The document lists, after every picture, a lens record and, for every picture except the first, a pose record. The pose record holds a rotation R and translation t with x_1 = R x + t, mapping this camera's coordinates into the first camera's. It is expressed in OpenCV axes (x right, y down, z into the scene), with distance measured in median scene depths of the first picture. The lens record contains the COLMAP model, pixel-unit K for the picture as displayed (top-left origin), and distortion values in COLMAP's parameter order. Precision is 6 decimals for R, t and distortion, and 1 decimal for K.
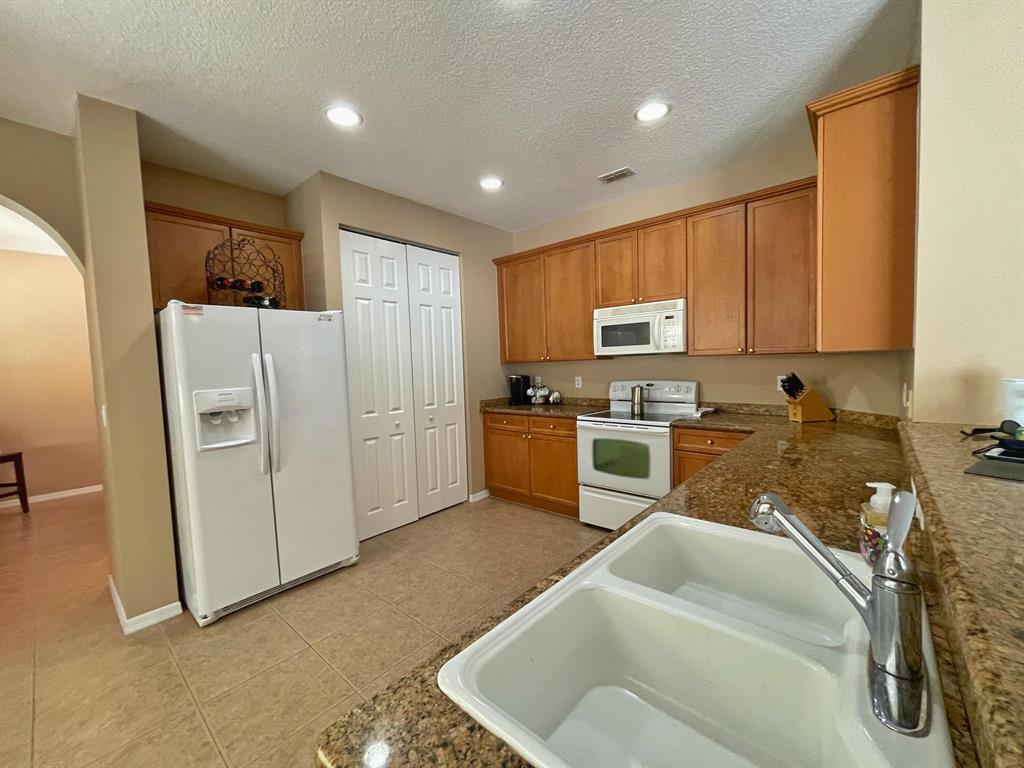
lens RADIAL K [[413.7, 0, 514.4], [0, 413.7, 384.8], [0, 0, 1]] dist [-0.001033, 0.000639]
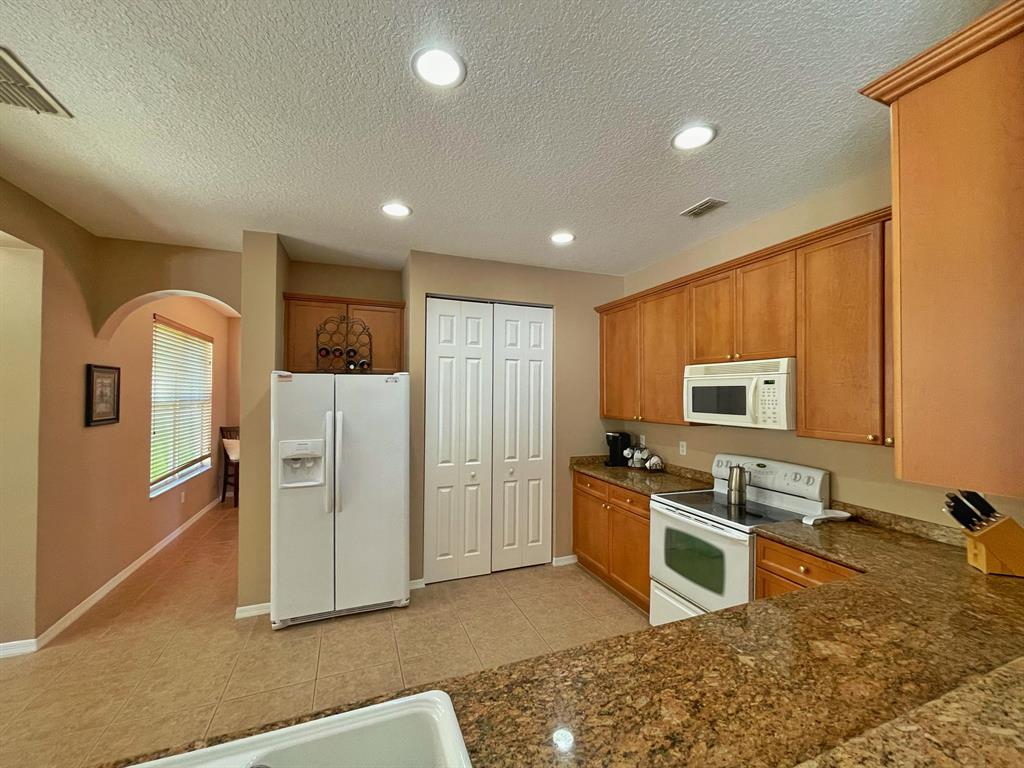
lens RADIAL K [[413.7, 0, 514.4], [0, 413.7, 384.8], [0, 0, 1]] dist [-0.001033, 0.000639]
pose [[0.884066, 0.028229, -0.466510, 0.286827], [-0.059927, 0.996781, -0.053249, -0.082494], [0.463505, 0.075032, 0.882912, 0.115830]]
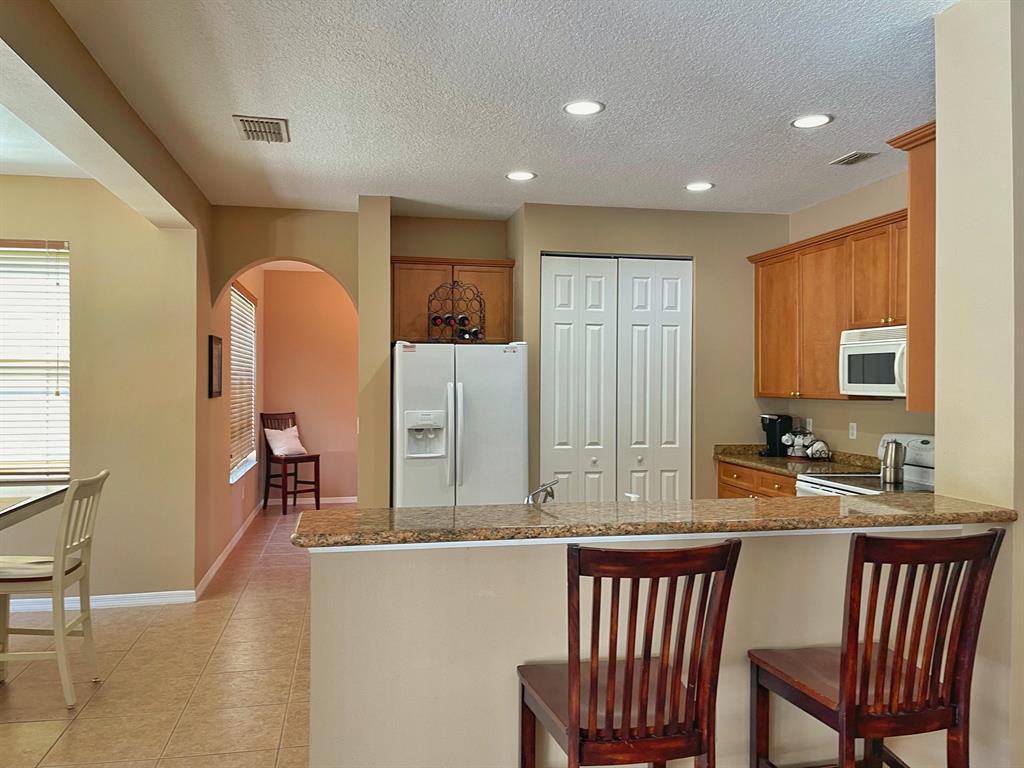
lens RADIAL K [[797.8, 0, 509.7], [0, 797.8, 378.7], [0, 0, 1]] dist [0.072742, -0.000797]
pose [[0.791882, 0.037062, -0.609548, 0.616547], [-0.064849, 0.997616, -0.023590, -0.028979], [0.607221, 0.058209, 0.792398, -0.485033]]
